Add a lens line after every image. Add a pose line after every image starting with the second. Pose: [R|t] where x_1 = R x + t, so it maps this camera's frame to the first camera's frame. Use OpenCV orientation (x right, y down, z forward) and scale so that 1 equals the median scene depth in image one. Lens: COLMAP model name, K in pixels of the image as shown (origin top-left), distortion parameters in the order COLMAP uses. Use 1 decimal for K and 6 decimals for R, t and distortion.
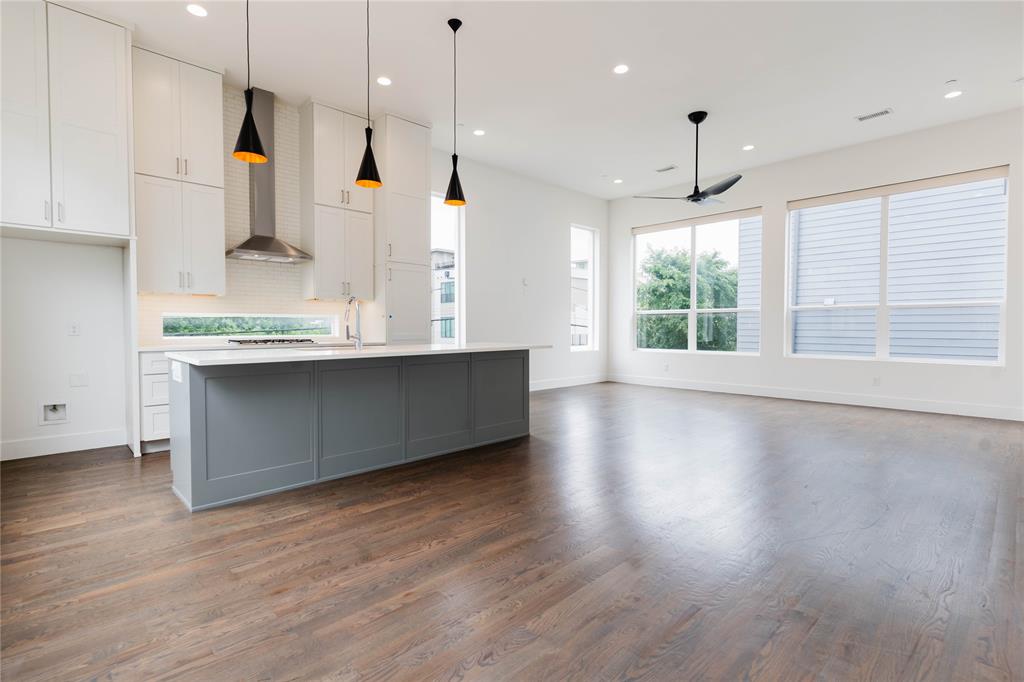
lens RADIAL K [[489.1, 0, 512.0], [0, 489.1, 341.0], [0, 0, 1]] dist [0.011279, 0.000258]
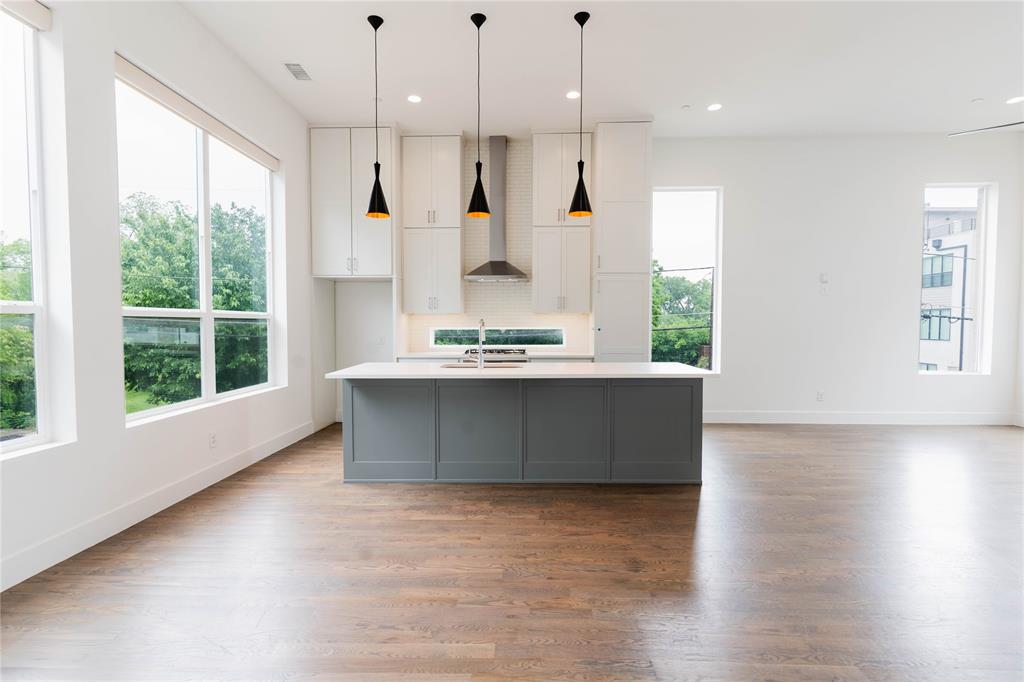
lens RADIAL K [[489.1, 0, 512.0], [0, 489.1, 341.0], [0, 0, 1]] dist [0.011279, 0.000258]
pose [[0.699117, 0.026827, -0.714504, 0.562622], [-0.019553, 0.999639, 0.018400, -0.070901], [0.714740, 0.001107, 0.699390, 0.329936]]
